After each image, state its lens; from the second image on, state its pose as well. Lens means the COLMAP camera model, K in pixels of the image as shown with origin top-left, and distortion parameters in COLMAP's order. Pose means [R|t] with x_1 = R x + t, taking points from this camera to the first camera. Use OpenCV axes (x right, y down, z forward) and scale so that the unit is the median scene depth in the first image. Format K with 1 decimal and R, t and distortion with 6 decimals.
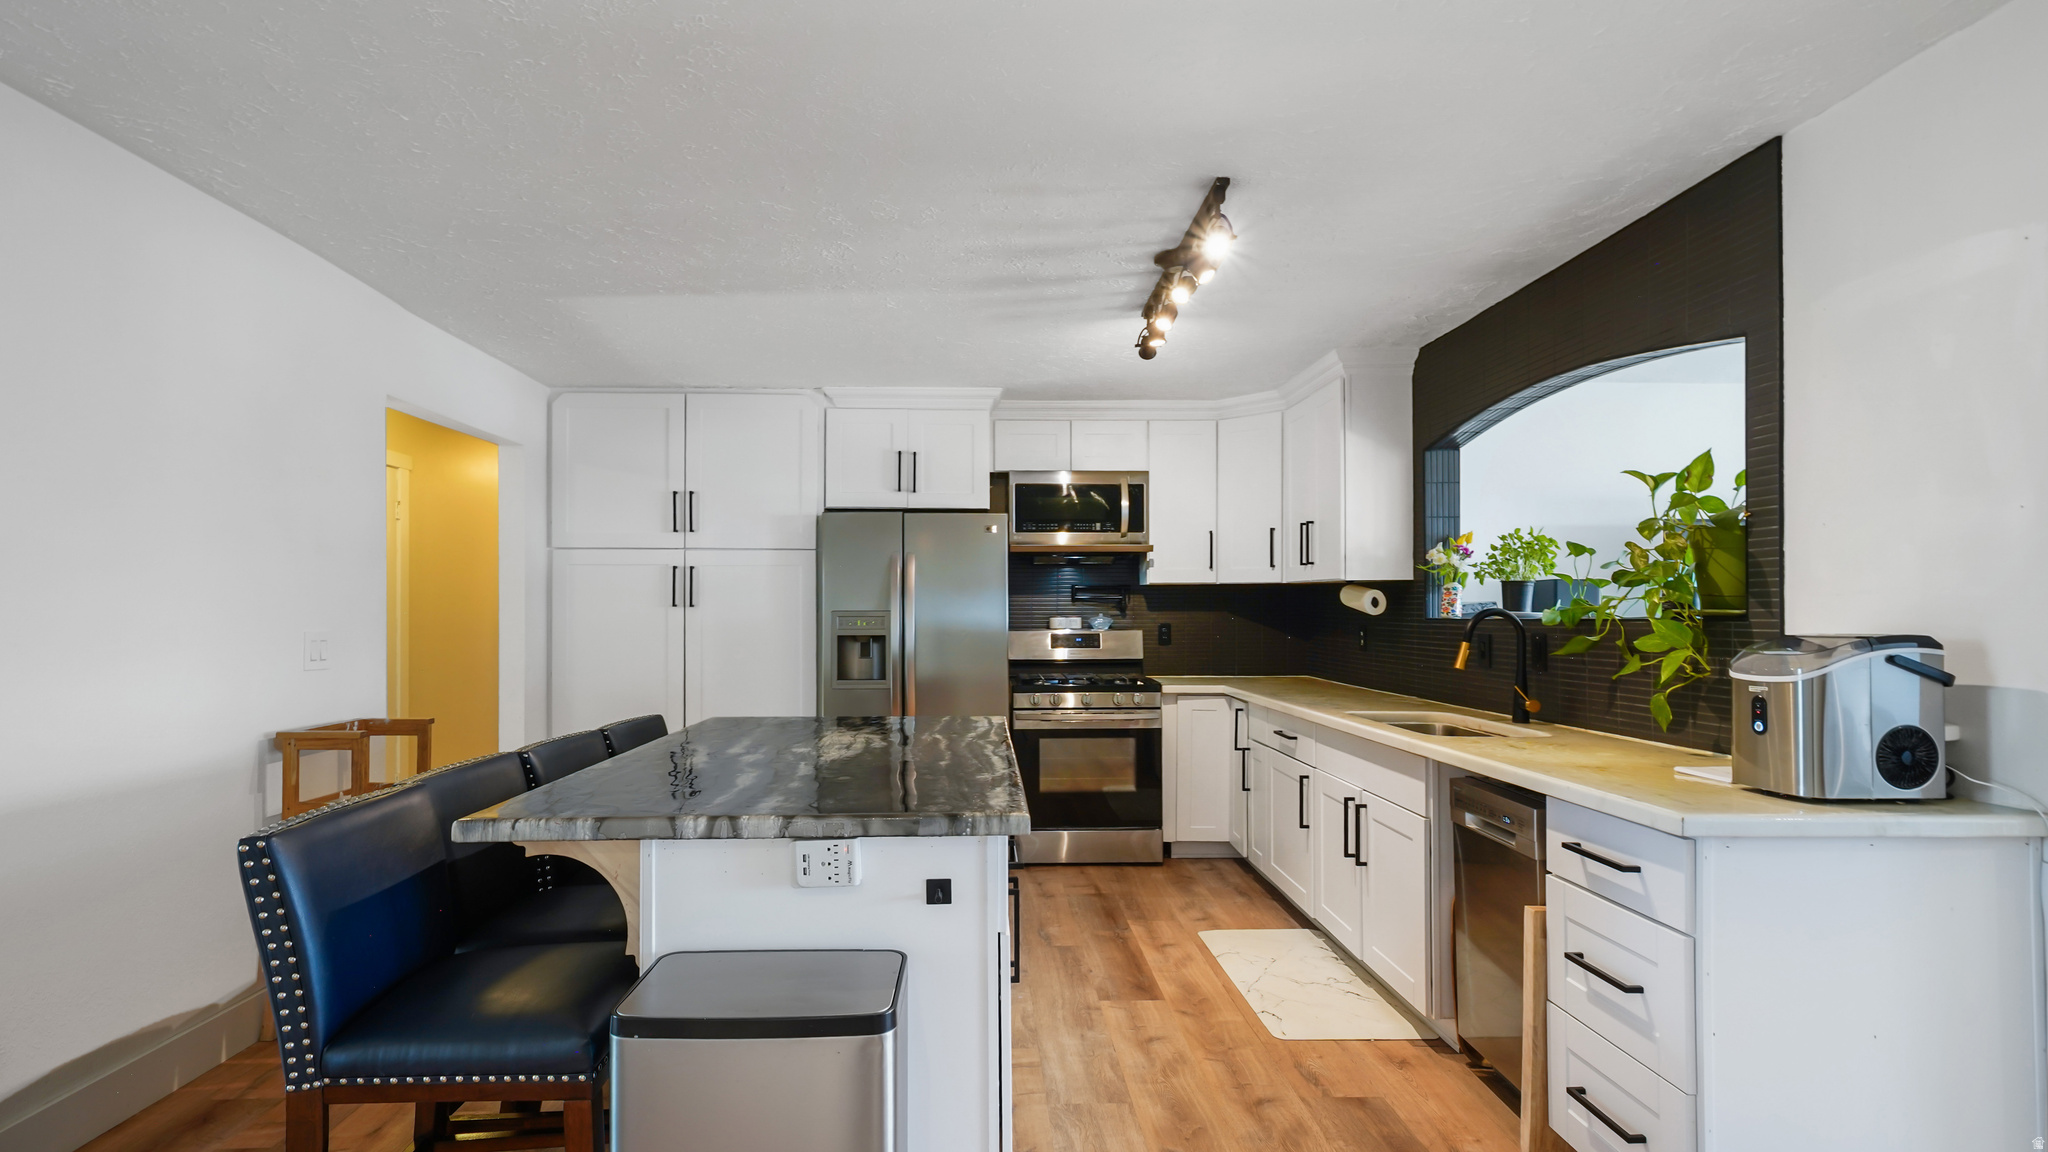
lens RADIAL K [[966.5, 0, 1010.4], [0, 966.5, 611.4], [0, 0, 1]] dist [0.012152, 0.000107]
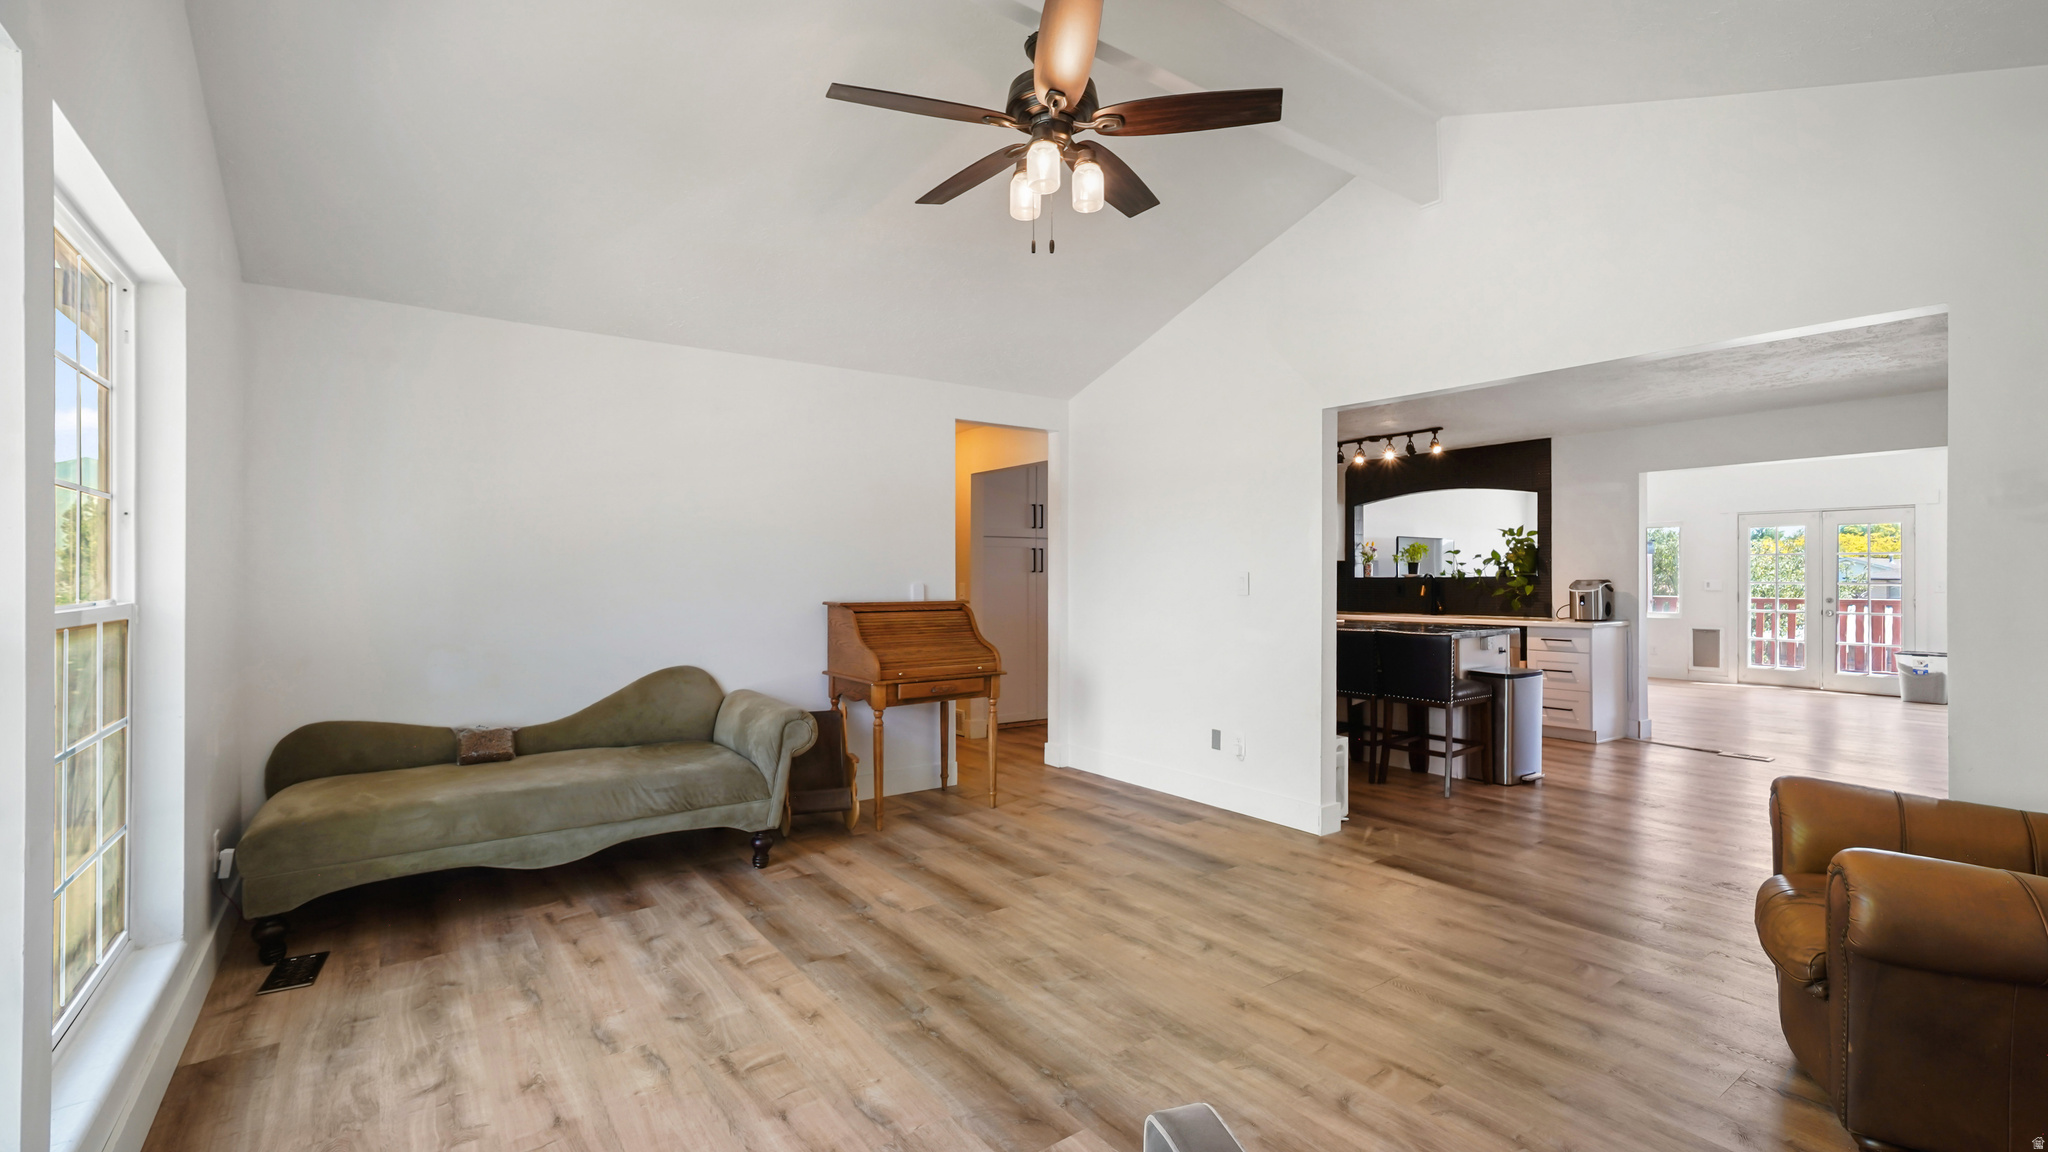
lens RADIAL K [[858.9, 0, 1013.3], [0, 858.9, 585.7], [0, 0, 1]] dist [-0.009093, -0.000026]
pose [[0.836536, -0.007522, 0.547861, -1.287302], [0.002080, 0.999942, 0.010553, 0.003188], [-0.547908, -0.007689, 0.836503, -0.262974]]
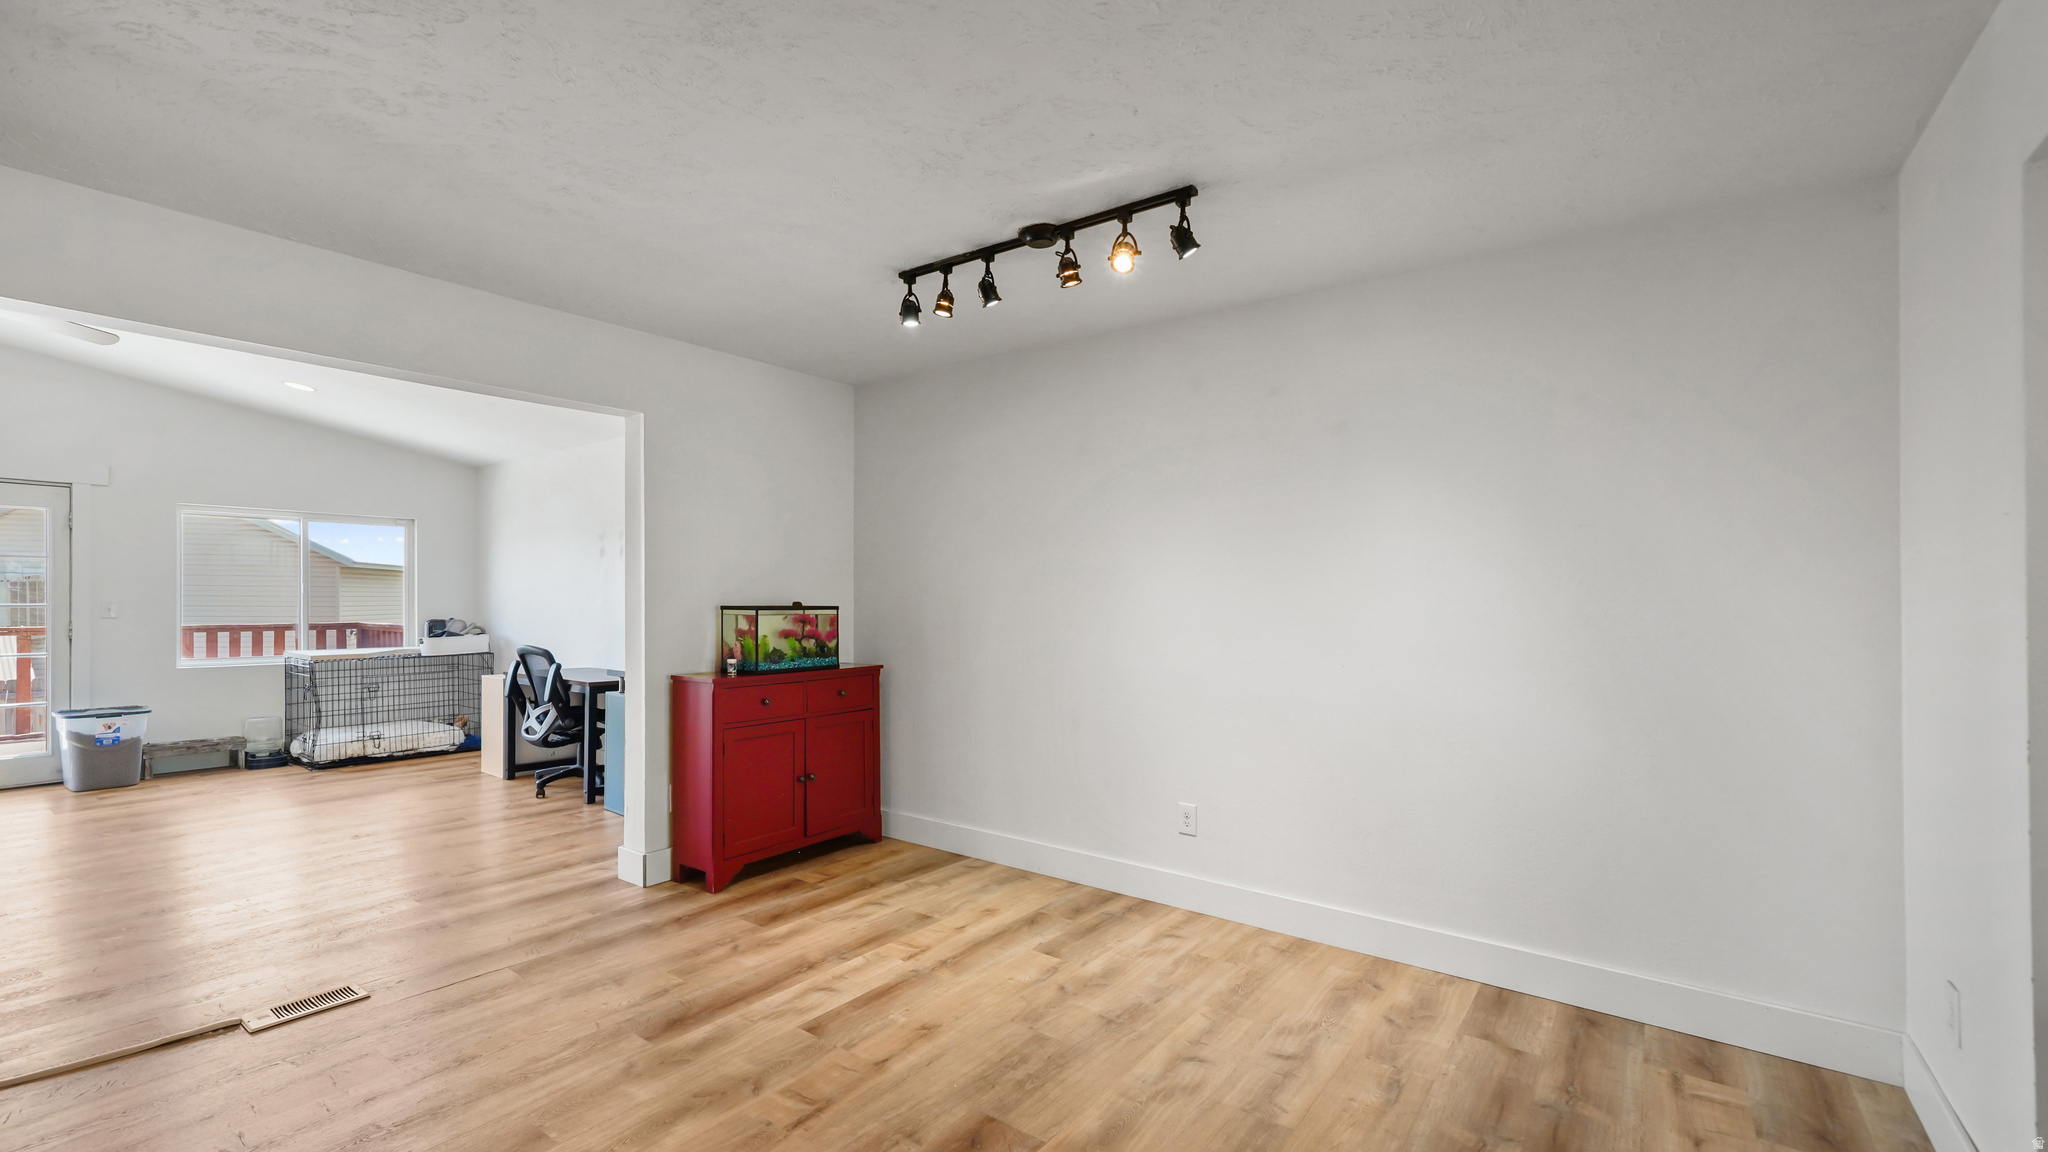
lens RADIAL K [[858.9, 0, 1013.3], [0, 858.9, 585.7], [0, 0, 1]] dist [-0.009093, -0.000026]
pose [[-0.780715, 0.003681, 0.624877, -0.369490], [-0.007697, 0.999850, -0.015507, 0.003441], [-0.624840, -0.016916, -0.780569, 0.350460]]
